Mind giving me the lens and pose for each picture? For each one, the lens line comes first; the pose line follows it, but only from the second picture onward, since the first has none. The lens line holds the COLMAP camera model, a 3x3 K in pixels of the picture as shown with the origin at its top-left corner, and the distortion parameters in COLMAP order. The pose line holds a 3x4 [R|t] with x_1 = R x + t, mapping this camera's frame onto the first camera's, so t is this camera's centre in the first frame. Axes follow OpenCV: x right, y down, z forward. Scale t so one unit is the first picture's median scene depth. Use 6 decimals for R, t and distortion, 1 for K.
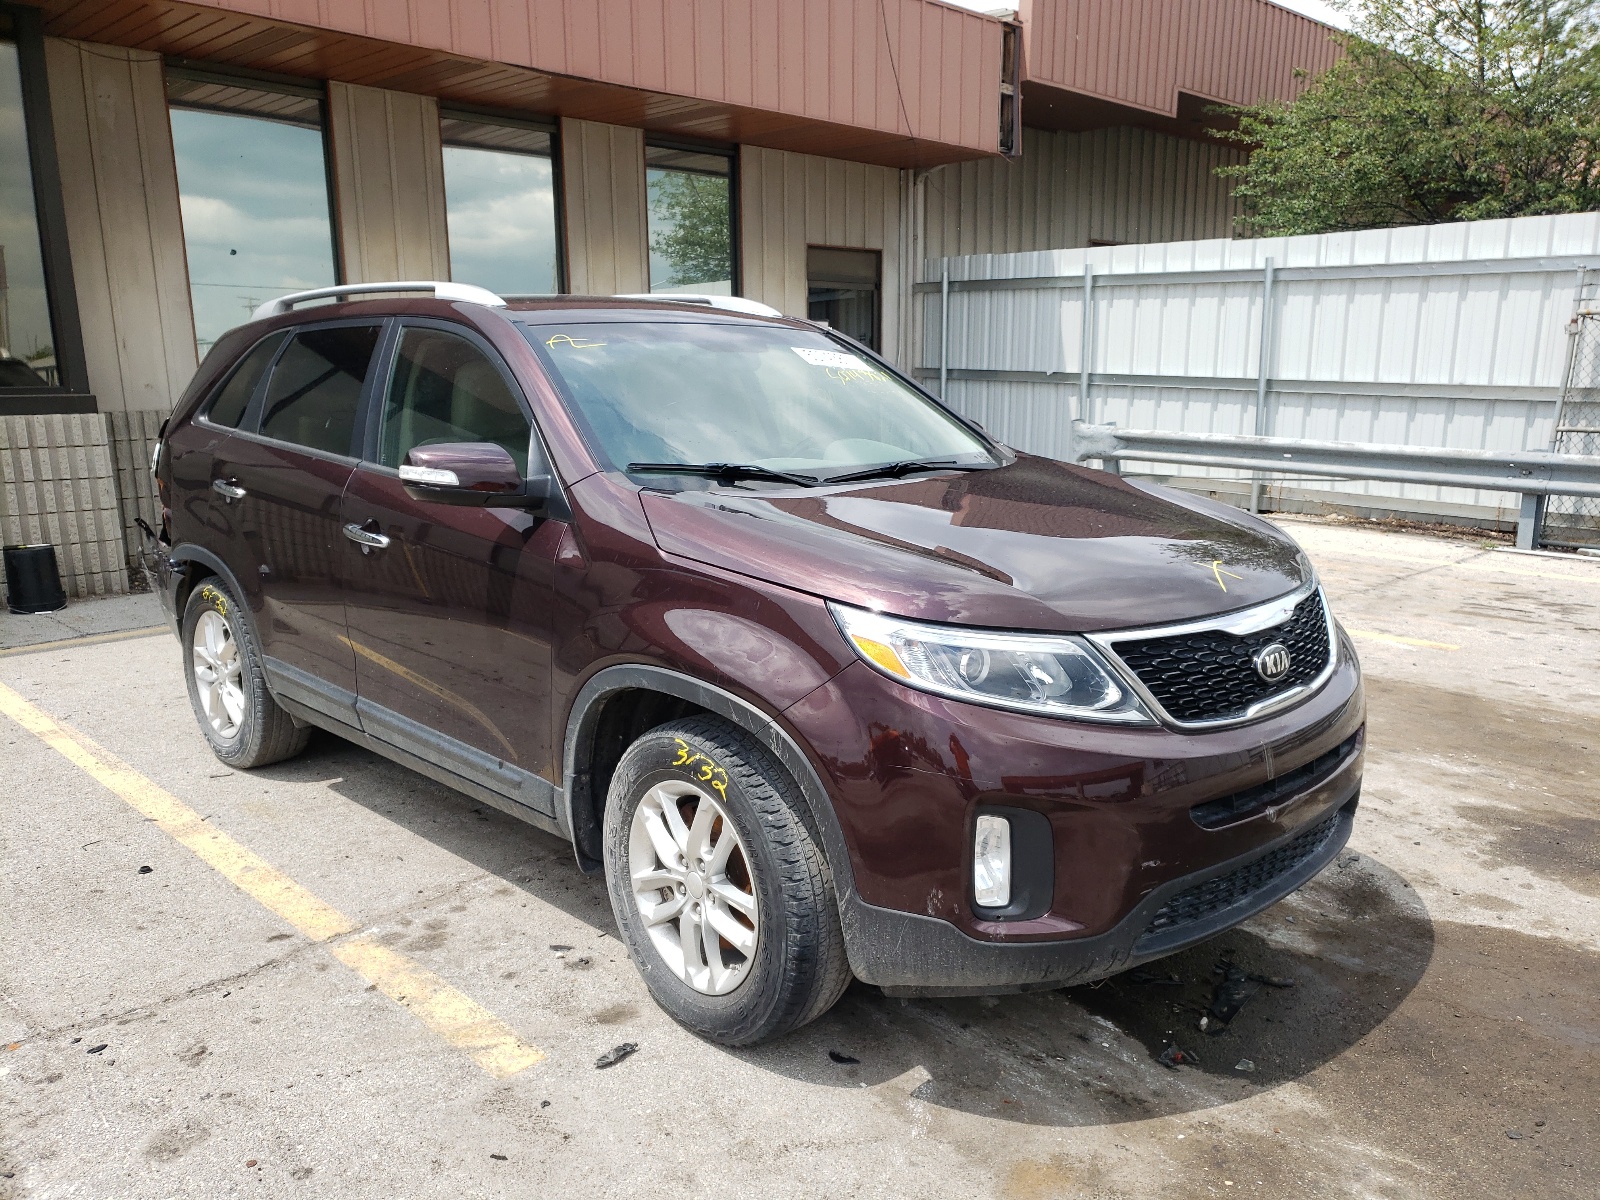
lens RADIAL K [[1290.4, 0, 800.0], [0, 1290.4, 600.0], [0, 0, 1]] dist [-0.003021, 0.008814]
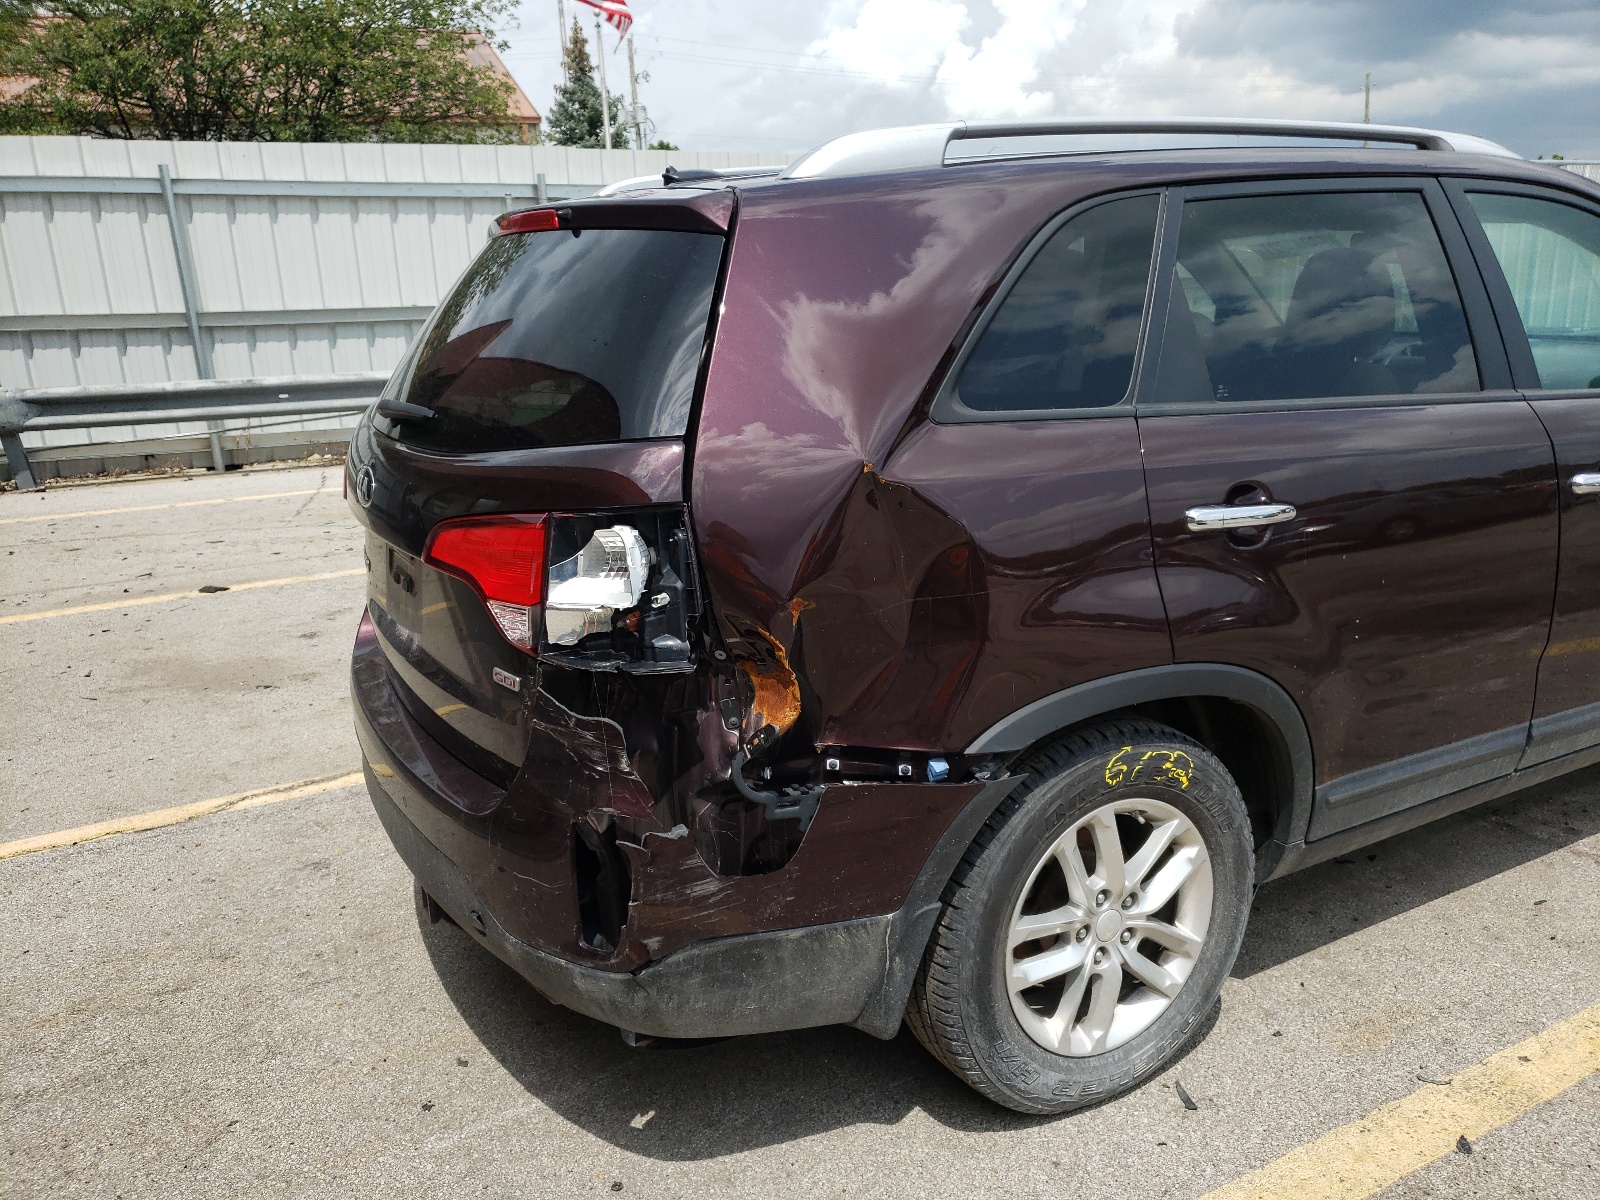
lens RADIAL K [[1219.9, 0, 919.7], [0, 1219.9, 593.8], [0, 0, 1]] dist [-0.048757, 0.103354]
pose [[0.254044, -0.264637, 0.930284, -0.376329], [0.212647, 0.953587, 0.213196, -0.076716], [-0.943527, 0.143661, 0.298527, 0.403047]]
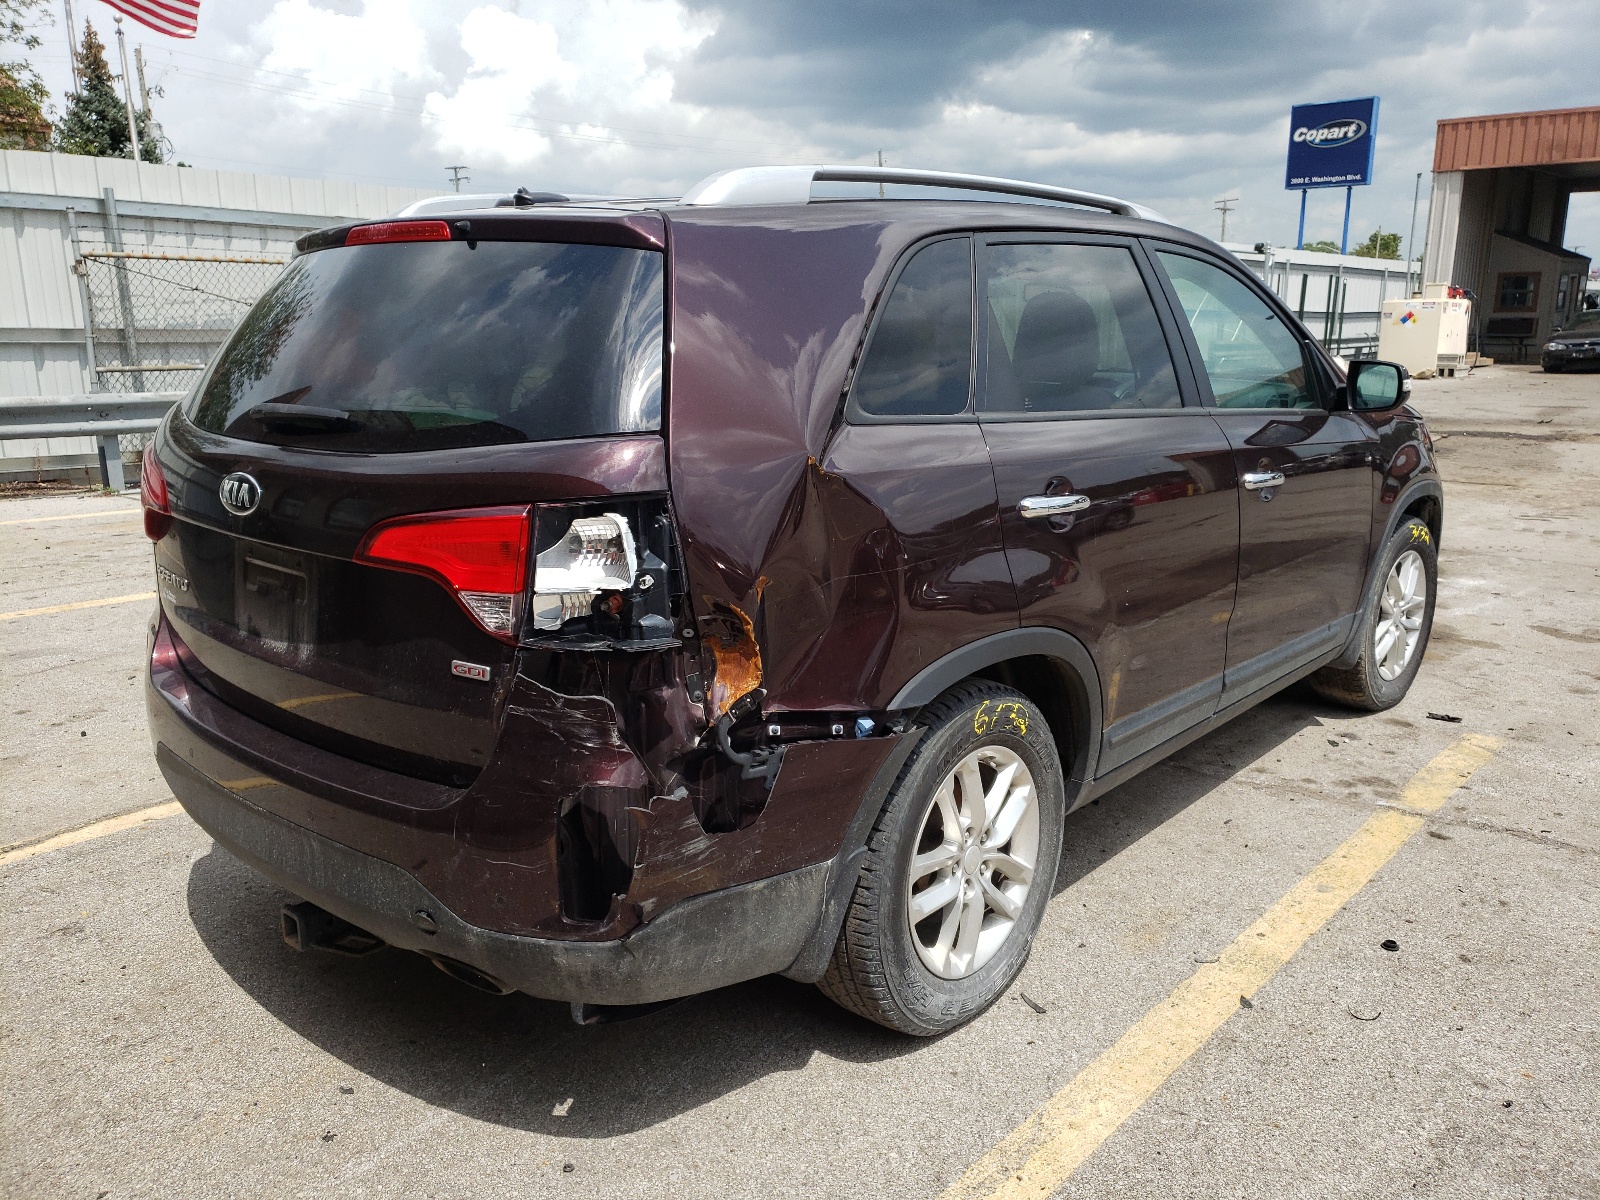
lens RADIAL K [[1179.9, 0, 881.0], [0, 1179.9, 573.4], [0, 0, 1]] dist [0.002189, 0.005417]
pose [[-0.076791, -0.223806, 0.971604, -0.400800], [0.185406, 0.954279, 0.234469, -0.083117], [-0.979657, 0.198147, -0.031785, 0.453285]]
